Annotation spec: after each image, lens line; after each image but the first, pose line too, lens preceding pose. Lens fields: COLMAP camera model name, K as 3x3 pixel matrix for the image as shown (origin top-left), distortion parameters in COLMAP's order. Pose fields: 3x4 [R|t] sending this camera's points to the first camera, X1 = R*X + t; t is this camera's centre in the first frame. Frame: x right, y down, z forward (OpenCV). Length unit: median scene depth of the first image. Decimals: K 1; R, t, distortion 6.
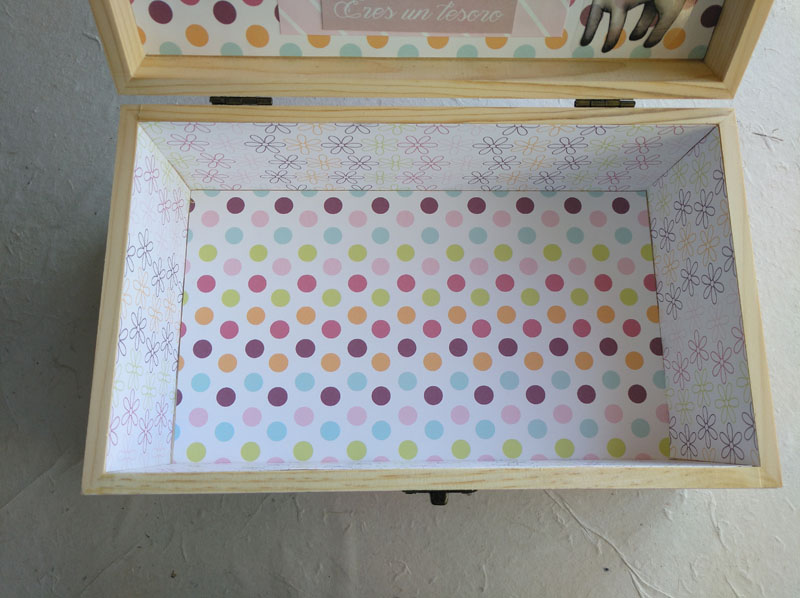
lens RADIAL K [[626.3, 0, 396.5], [0, 626.3, 302.9], [0, 0, 1]] dist [-0.013030, -0.001909]
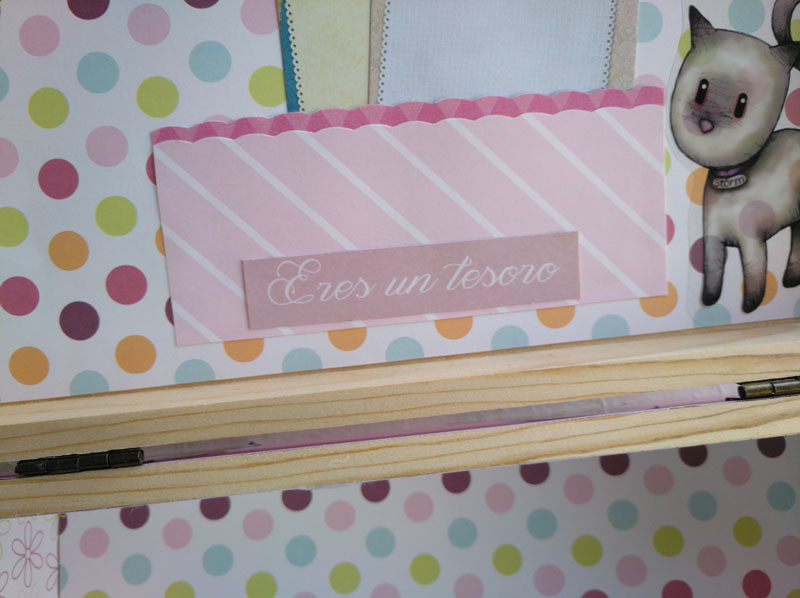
lens RADIAL K [[626.3, 0, 396.5], [0, 626.3, 302.9], [0, 0, 1]] dist [-0.013030, -0.001909]
pose [[0.993259, -0.115552, 0.009180, 0.011955], [0.096884, 0.784091, -0.613038, -0.094173], [0.063640, 0.609795, 0.790000, 0.541026]]
